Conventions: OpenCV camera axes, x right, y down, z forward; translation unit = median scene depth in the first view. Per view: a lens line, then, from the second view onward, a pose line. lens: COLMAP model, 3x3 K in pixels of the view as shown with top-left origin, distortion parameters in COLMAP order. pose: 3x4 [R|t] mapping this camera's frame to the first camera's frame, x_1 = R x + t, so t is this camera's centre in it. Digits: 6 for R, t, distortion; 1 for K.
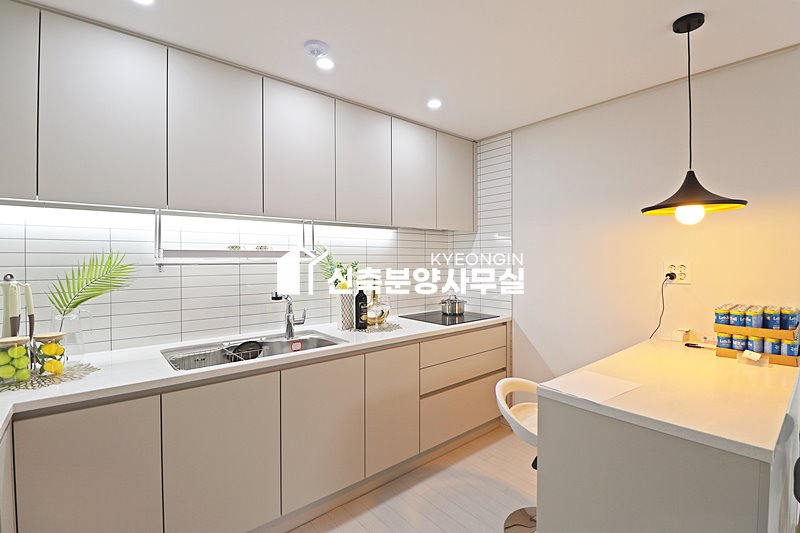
lens RADIAL K [[379.0, 0, 399.1], [0, 379.0, 262.3], [0, 0, 1]] dist [-0.003786, -0.000888]
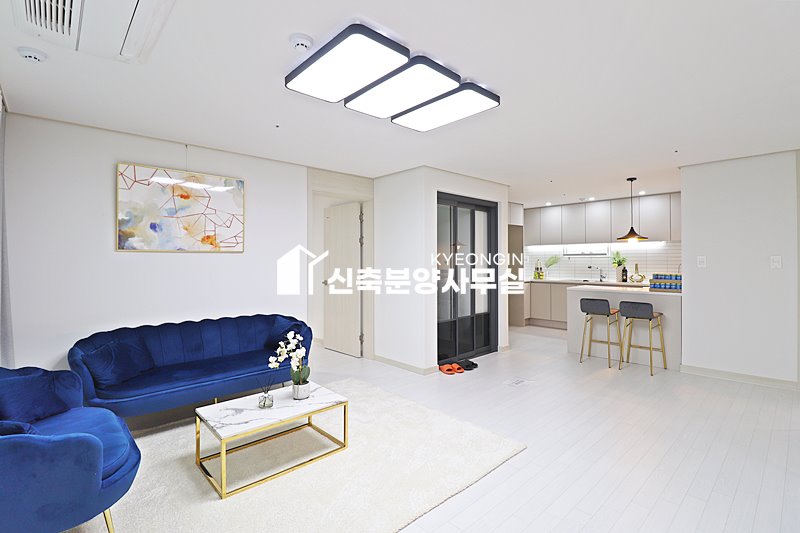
lens RADIAL K [[379.0, 0, 399.1], [0, 379.0, 262.3], [0, 0, 1]] dist [-0.003786, -0.000888]
pose [[0.043845, 0.005674, -0.999022, 2.890227], [-0.002947, 0.999980, 0.005550, 0.032958], [0.999034, 0.002701, 0.043860, -0.804771]]
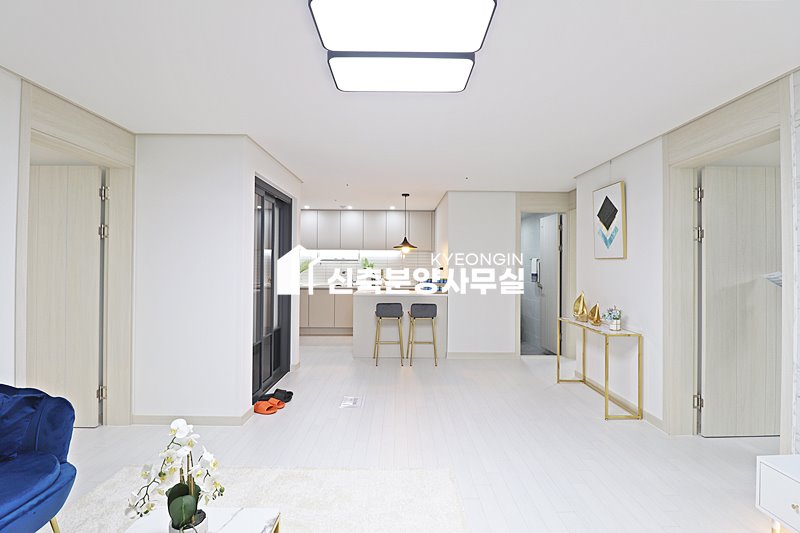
lens RADIAL K [[379.0, 0, 399.1], [0, 379.0, 262.3], [0, 0, 1]] dist [-0.003786, -0.000888]
pose [[0.767717, 0.001615, -0.640787, 2.266908], [-0.012165, 0.999853, -0.012054, 0.031642], [0.640674, 0.017049, 0.767624, -1.328143]]
